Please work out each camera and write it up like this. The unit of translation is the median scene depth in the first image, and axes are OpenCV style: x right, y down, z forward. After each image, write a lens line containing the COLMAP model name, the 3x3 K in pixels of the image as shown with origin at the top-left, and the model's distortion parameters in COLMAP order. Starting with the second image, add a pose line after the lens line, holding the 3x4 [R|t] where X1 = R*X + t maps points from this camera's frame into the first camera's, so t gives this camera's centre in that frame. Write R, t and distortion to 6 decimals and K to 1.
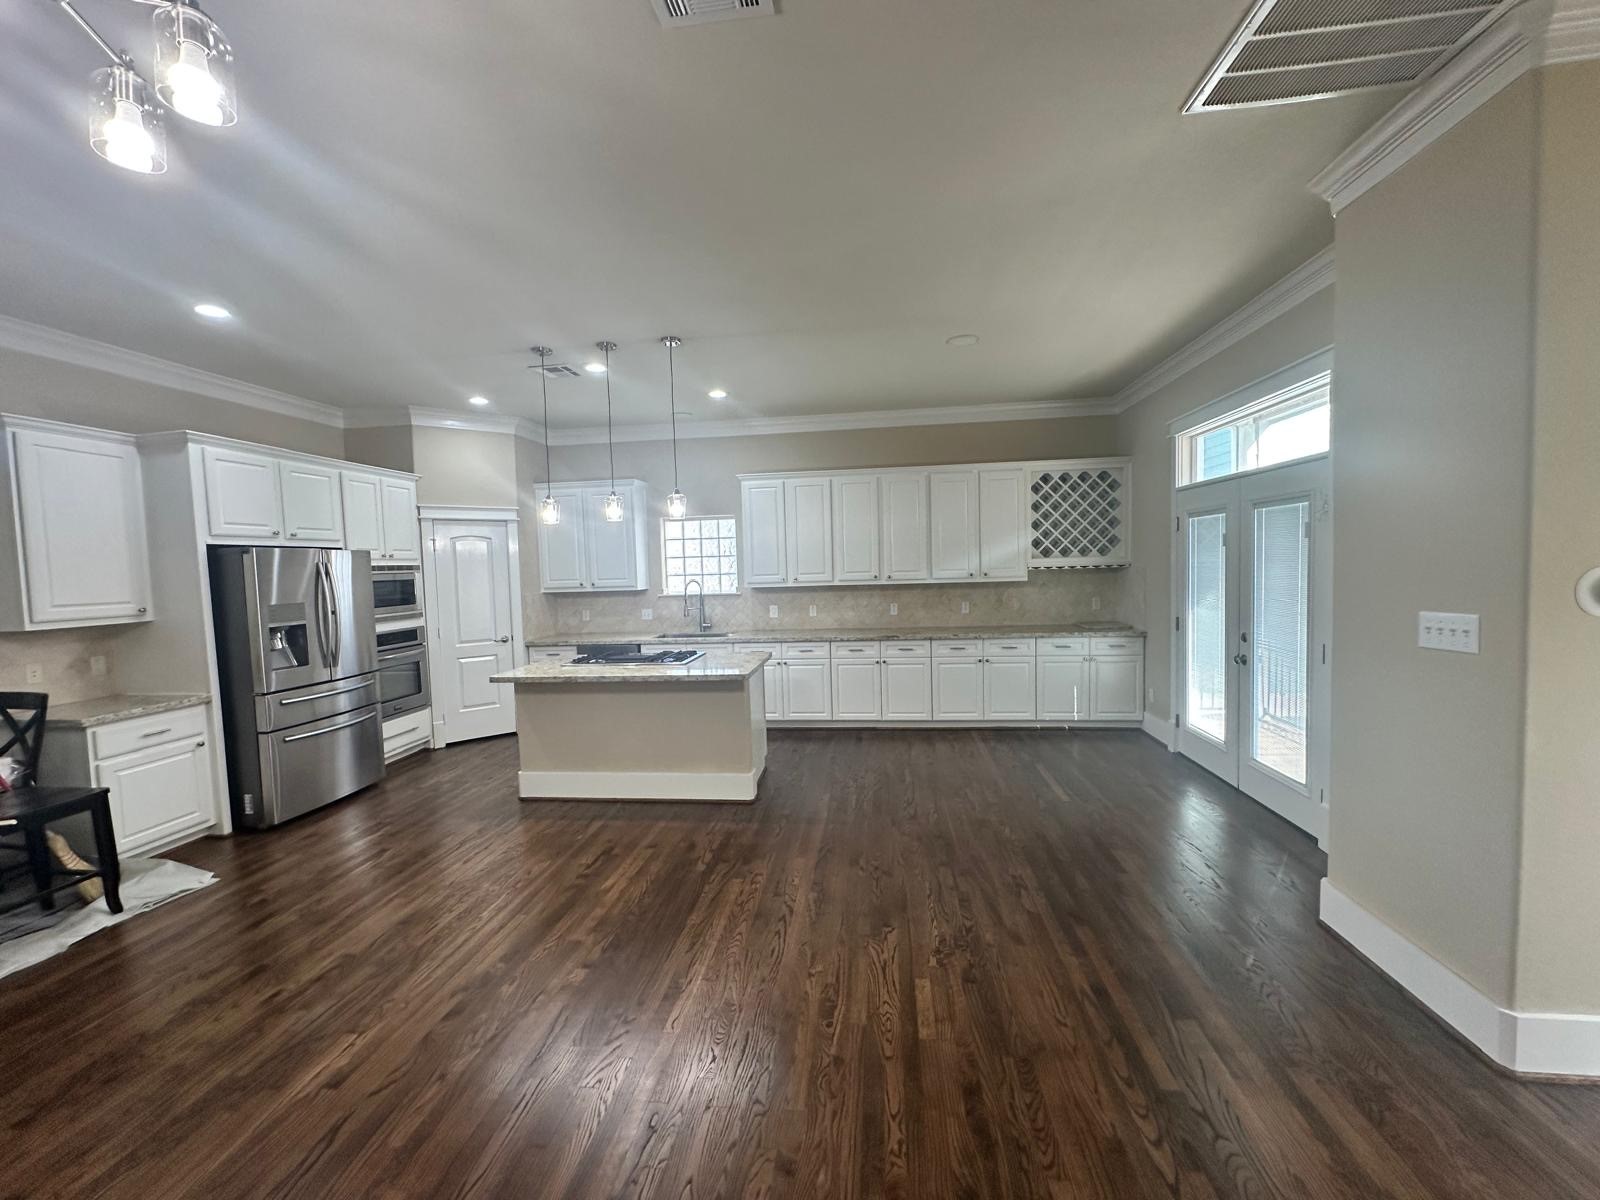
lens RADIAL K [[649.1, 0, 800.0], [0, 649.1, 600.0], [0, 0, 1]] dist [-0.000762, -0.000030]
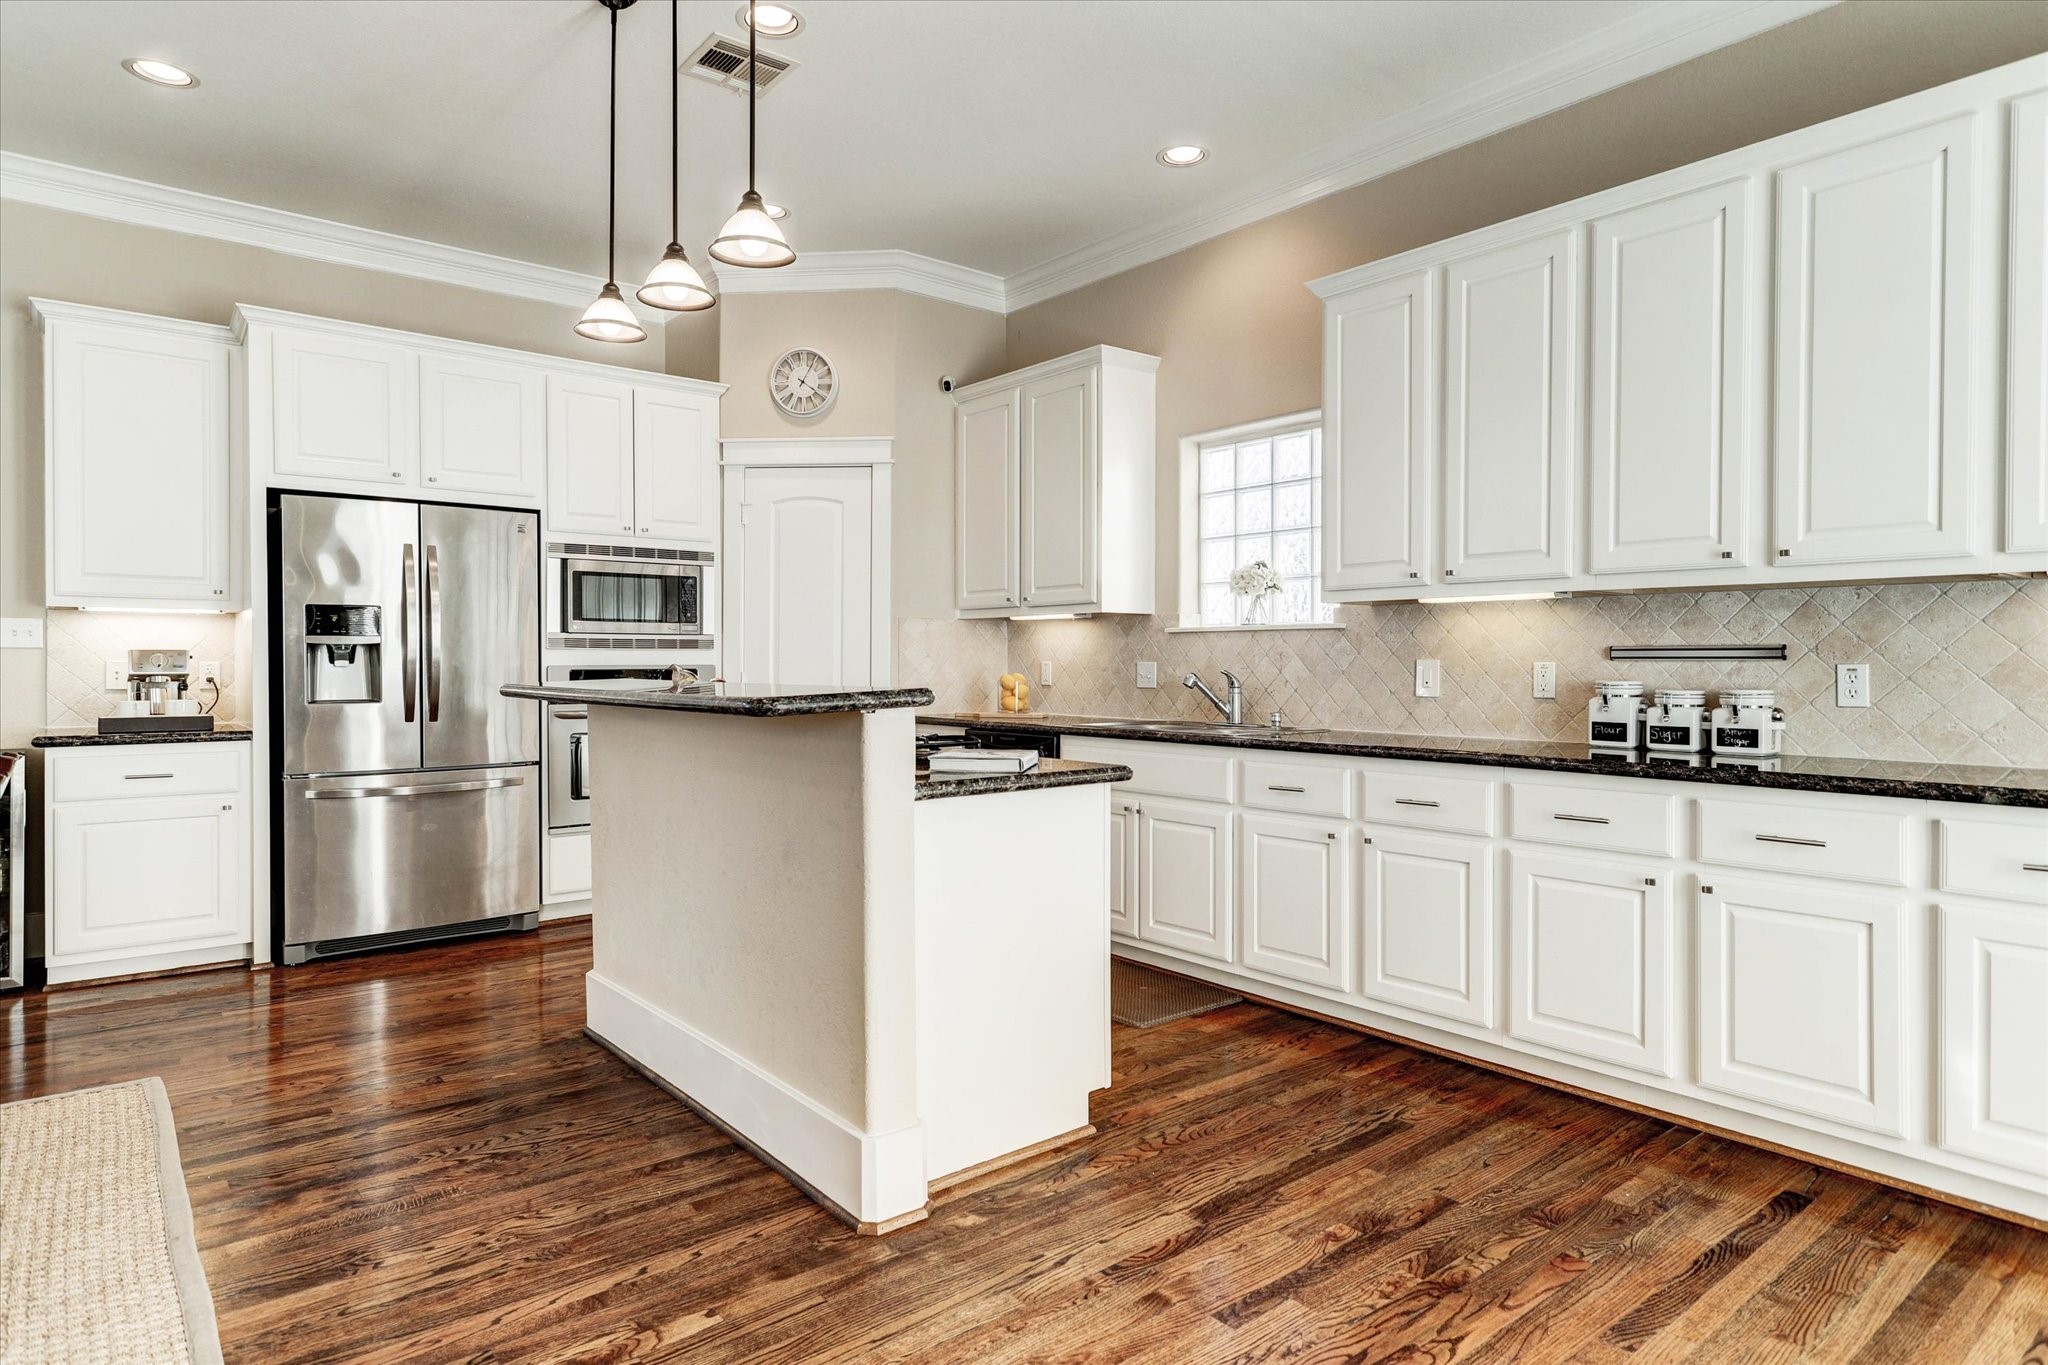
lens RADIAL K [[1154.2, 0, 1024.0], [0, 1154.2, 682.5], [0, 0, 1]] dist [0.000519, 0.000879]
pose [[0.728677, 0.043173, -0.683496, 0.254968], [-0.063287, 0.997986, -0.004432, 0.041887], [0.681927, 0.046486, 0.729941, 0.484640]]
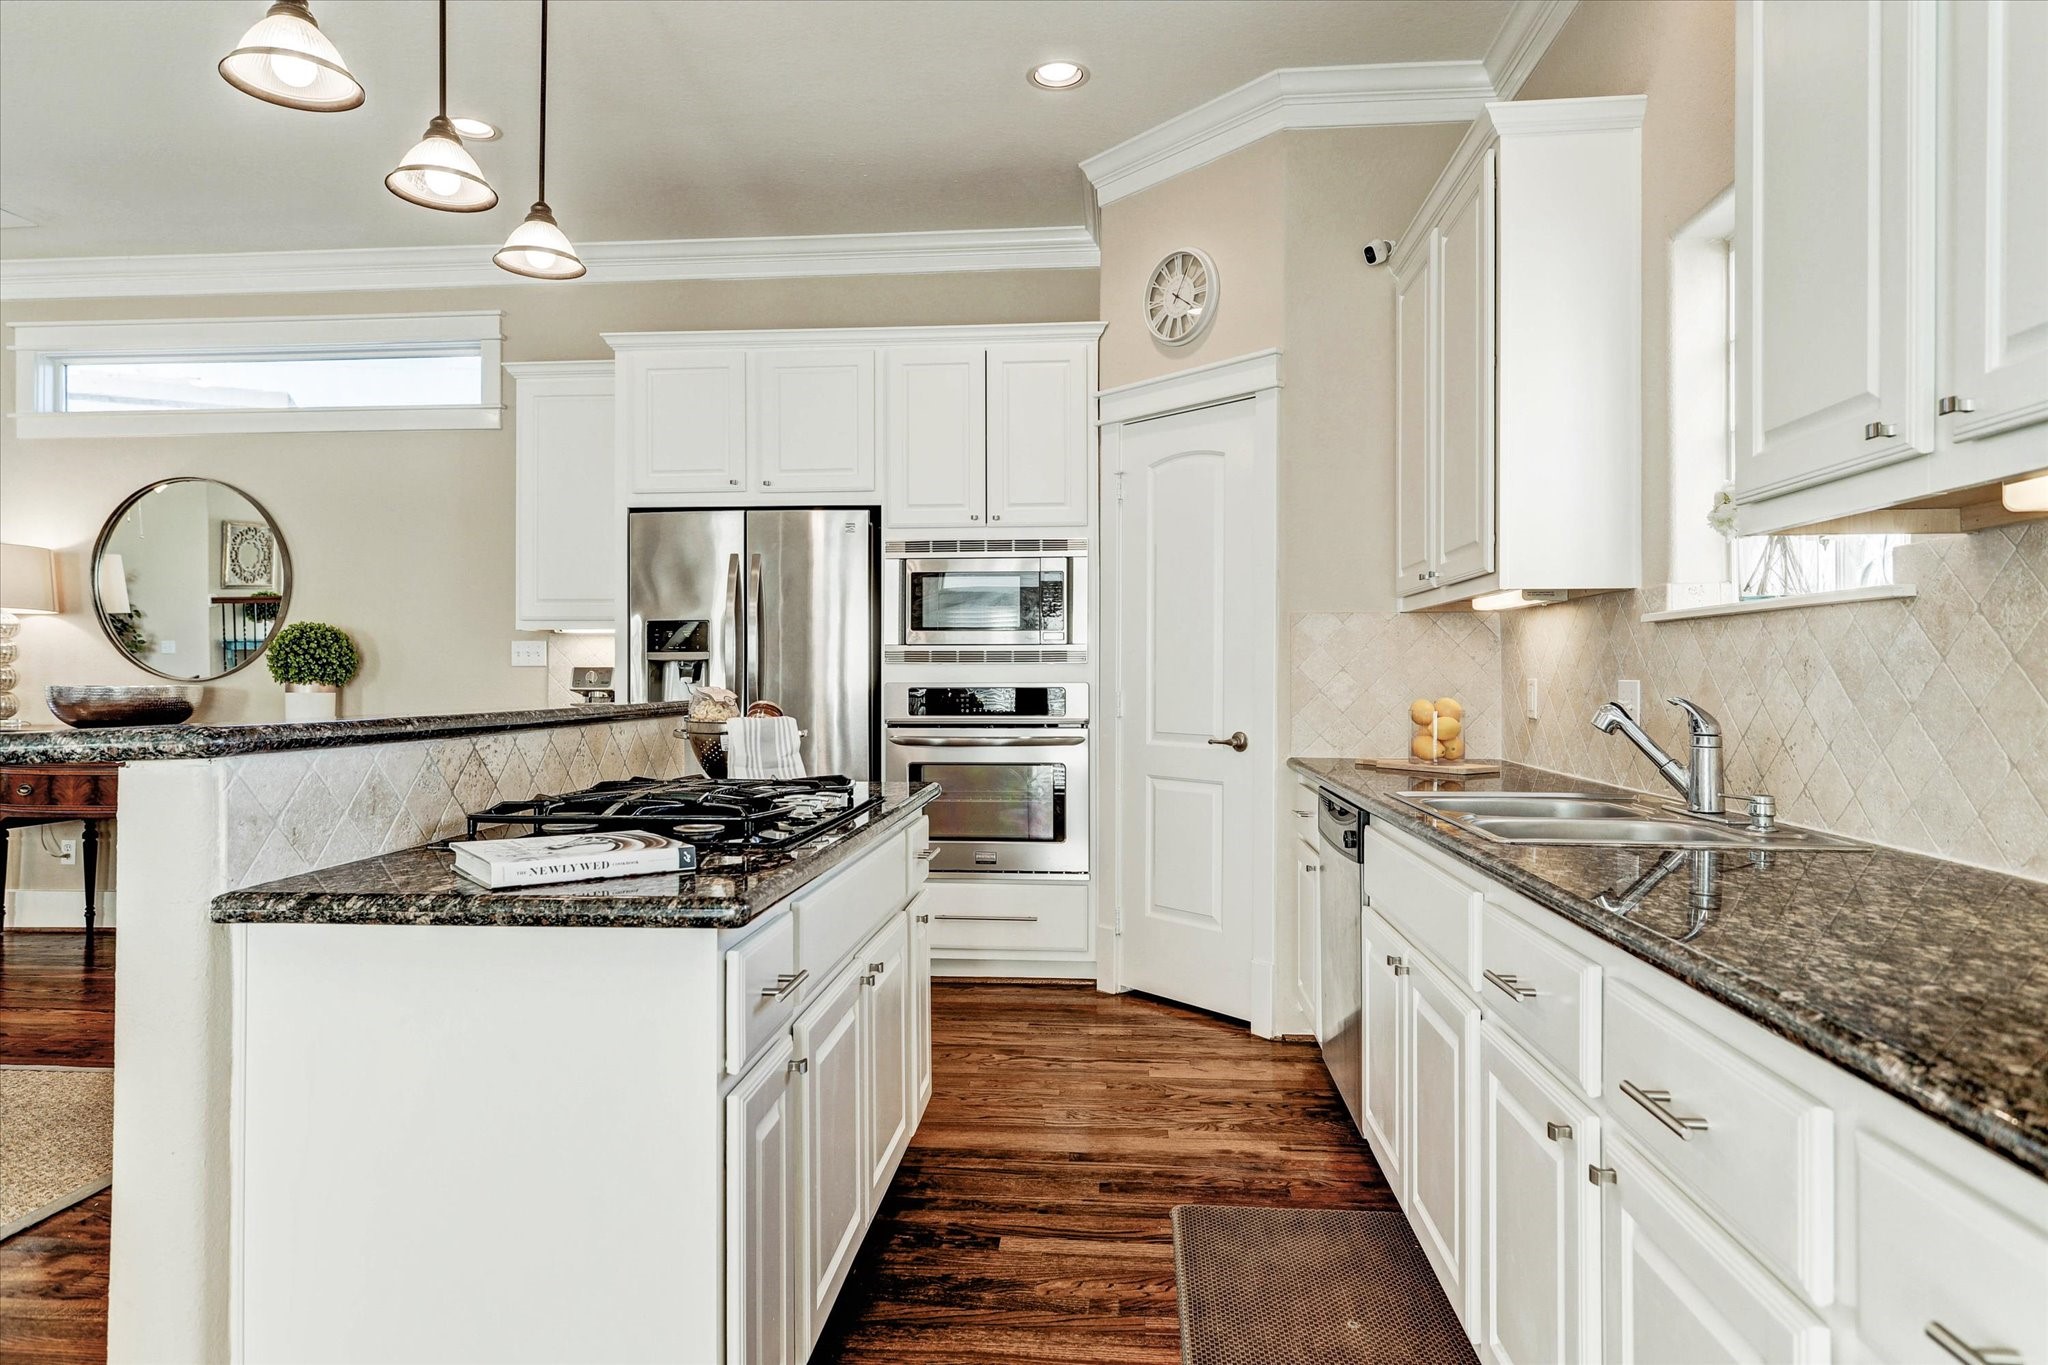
lens RADIAL K [[1220.7, 0, 1017.9], [0, 1220.7, 667.5], [0, 0, 1]] dist [0.000473, 0.002989]
pose [[0.031559, 0.022723, -0.999244, 0.200213], [-0.060360, 0.997960, 0.020788, 0.016045], [0.997678, 0.059659, 0.032866, 0.934408]]
